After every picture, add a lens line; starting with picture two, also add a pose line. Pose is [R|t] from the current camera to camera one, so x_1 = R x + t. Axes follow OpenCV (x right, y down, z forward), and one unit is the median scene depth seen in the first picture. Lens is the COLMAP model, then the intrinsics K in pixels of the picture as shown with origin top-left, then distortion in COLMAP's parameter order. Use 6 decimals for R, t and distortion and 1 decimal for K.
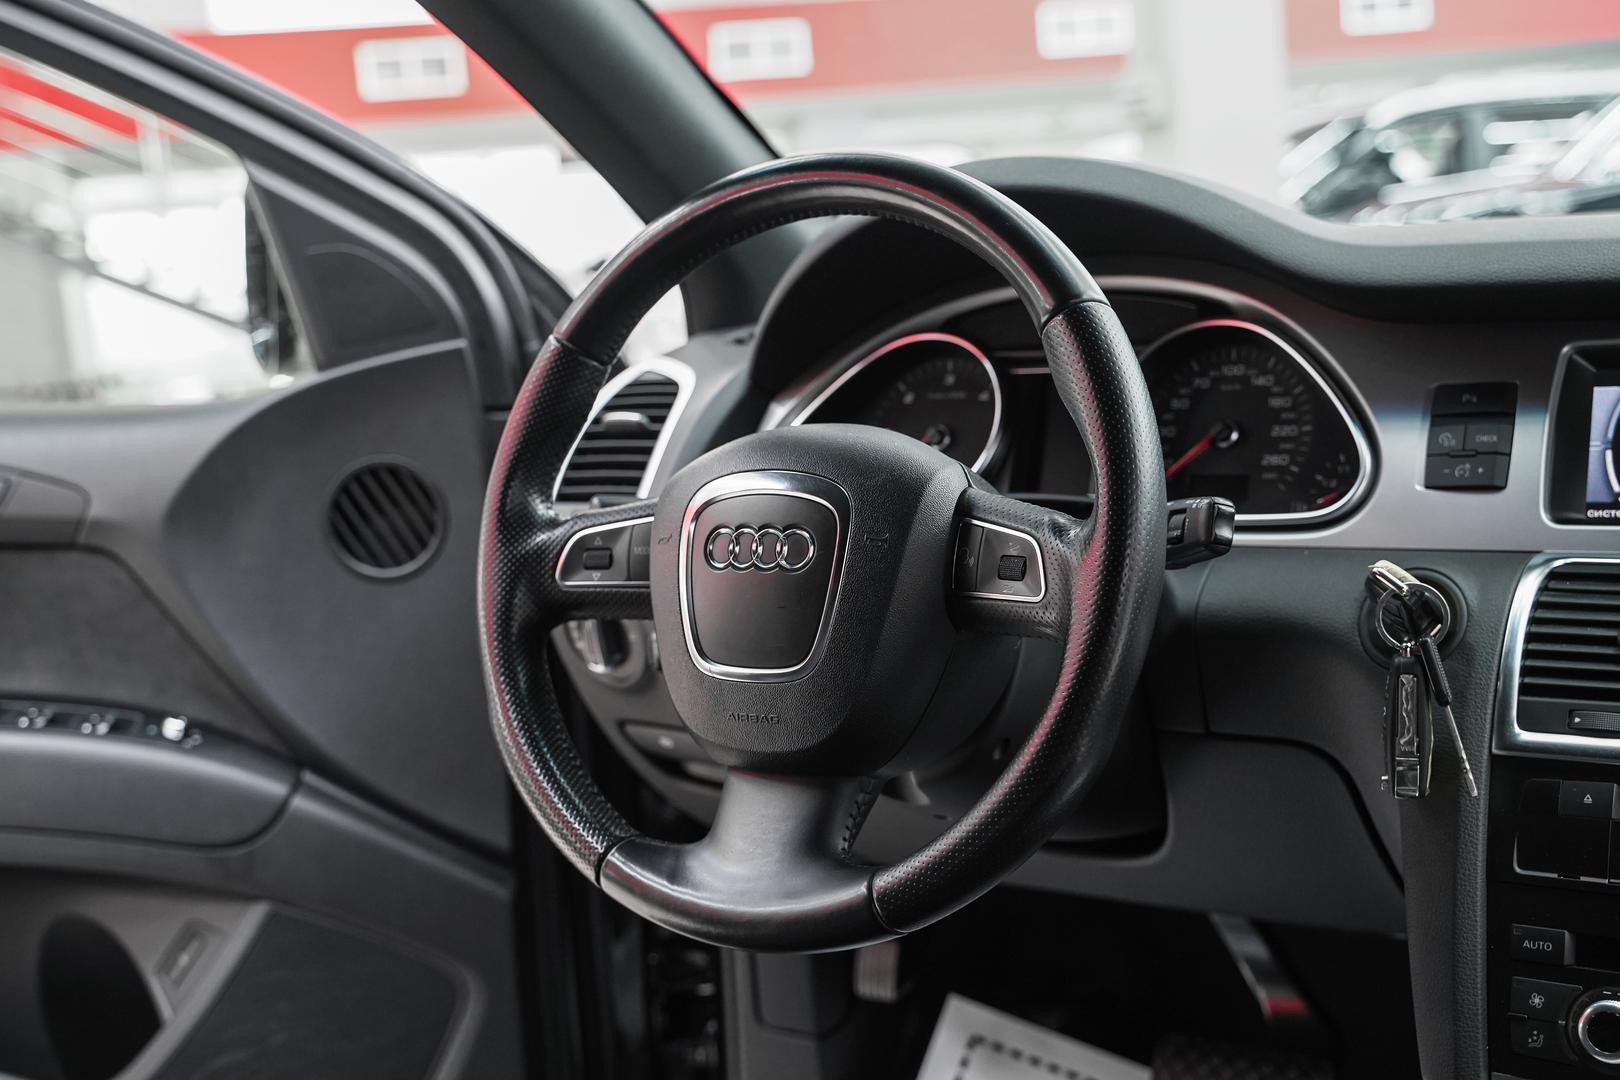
lens RADIAL K [[2043.5, 0, 786.4], [0, 2043.5, 519.0], [0, 0, 1]] dist [0.024843, 0.000000]
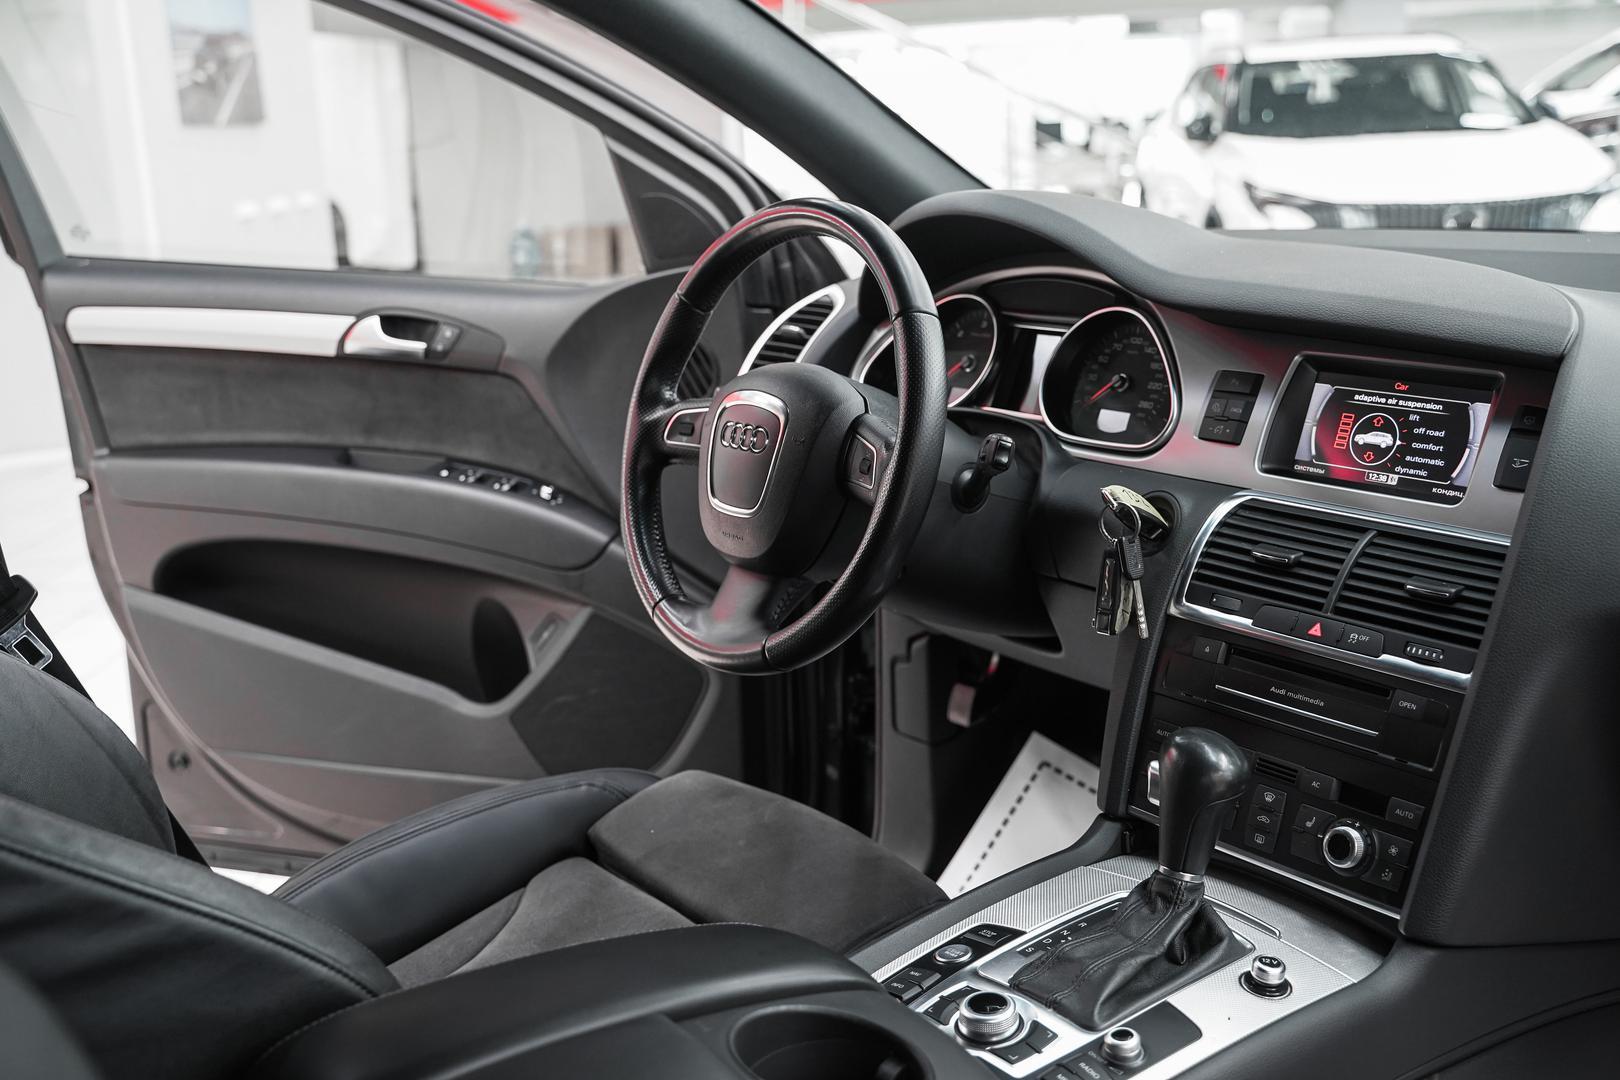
lens RADIAL K [[1725.2, 0, 778.8], [0, 1725.2, 527.3], [0, 0, 1]] dist [-0.013070, 0.000000]
pose [[0.945991, 0.118095, -0.301919, 0.367080], [-0.080438, 0.987671, 0.134295, -0.086025], [0.314056, -0.102756, 0.943827, -0.280710]]
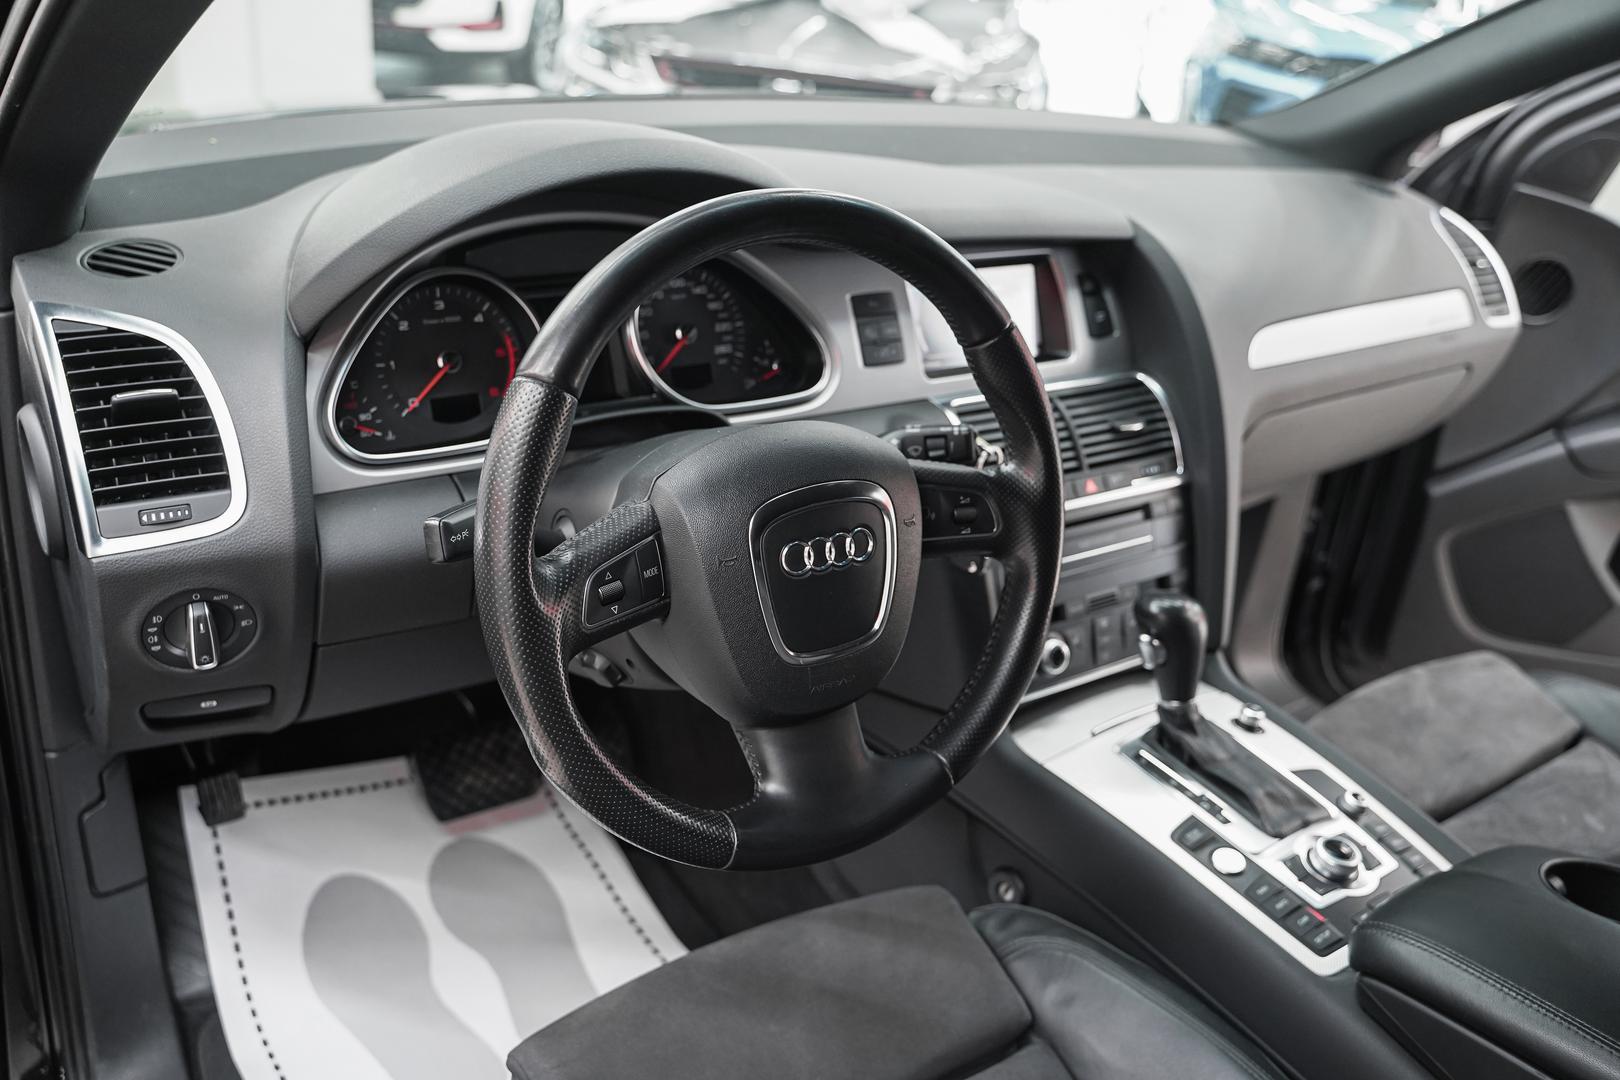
lens RADIAL K [[1335.4, 0, 794.5], [0, 1335.4, 541.1], [0, 0, 1]] dist [-0.106403, 0.075030]
pose [[0.368275, -0.305571, 0.878066, -0.562330], [0.008446, 0.945505, 0.325498, -0.194618], [-0.929679, -0.112456, 0.350787, 0.607779]]
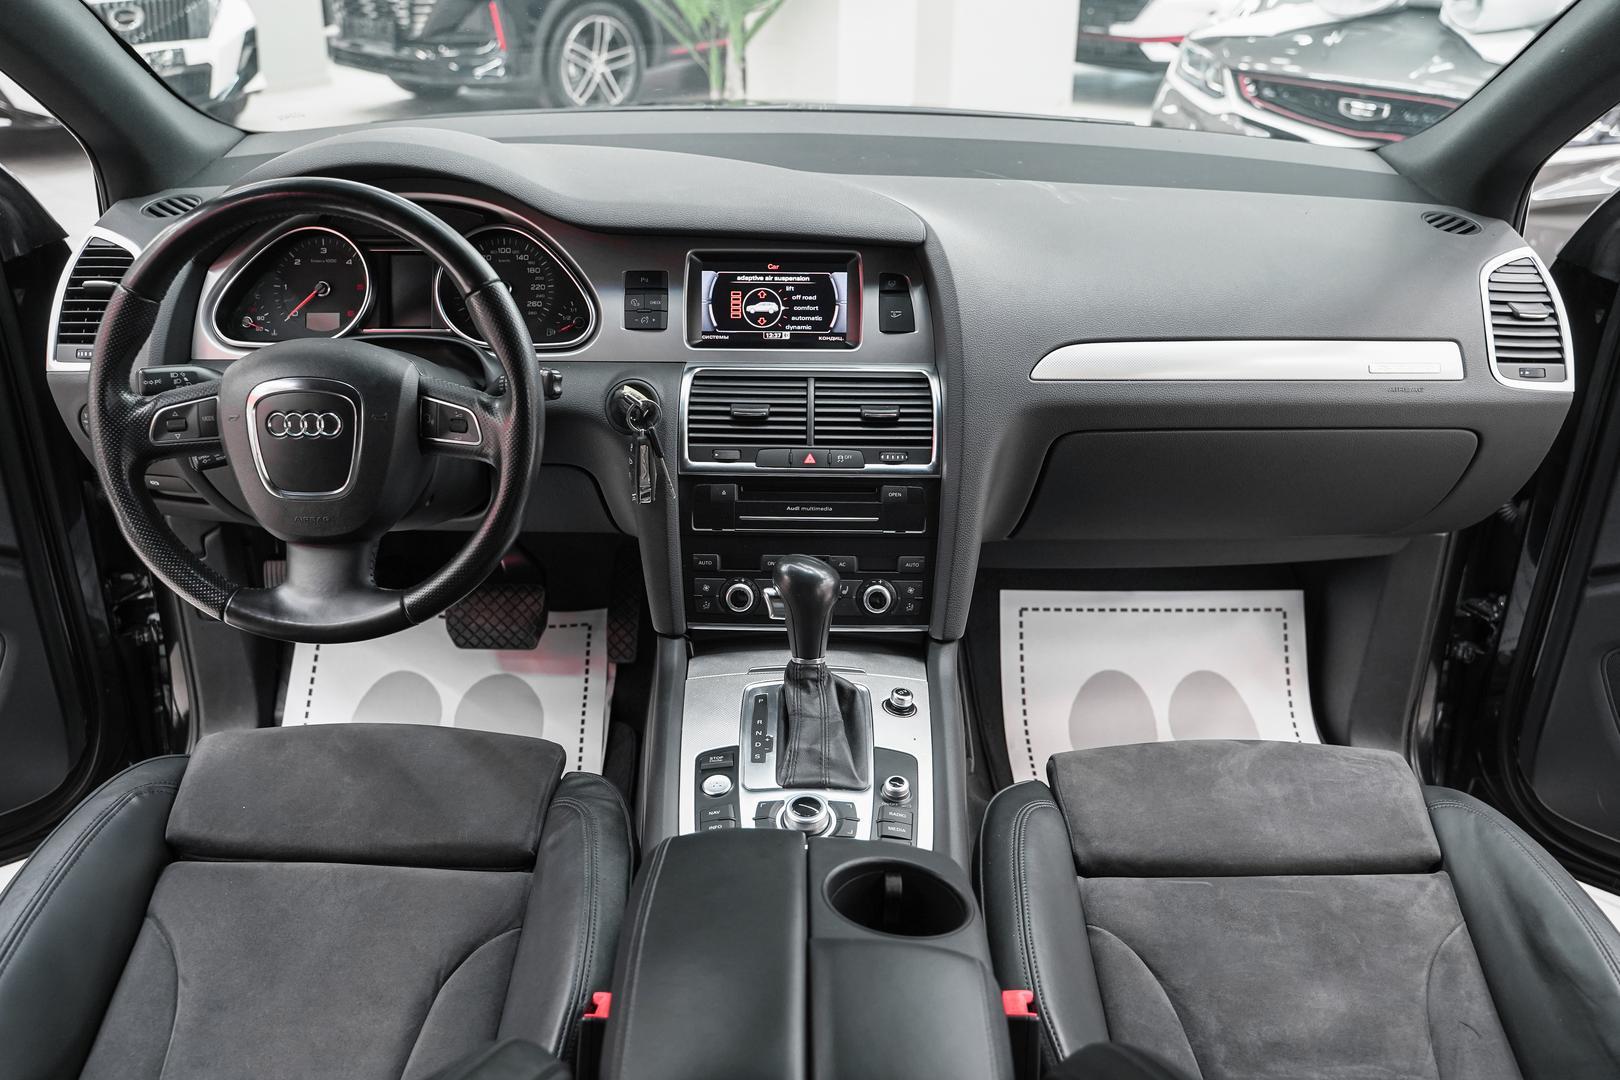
lens RADIAL K [[1335.4, 0, 799.7], [0, 1335.4, 533.1], [0, 0, 1]] dist [-0.106403, 0.075030]
pose [[0.829046, -0.175053, 0.531073, -0.220002], [0.001173, 0.950278, 0.311399, -0.196429], [-0.559179, -0.257541, 0.788030, -0.106423]]
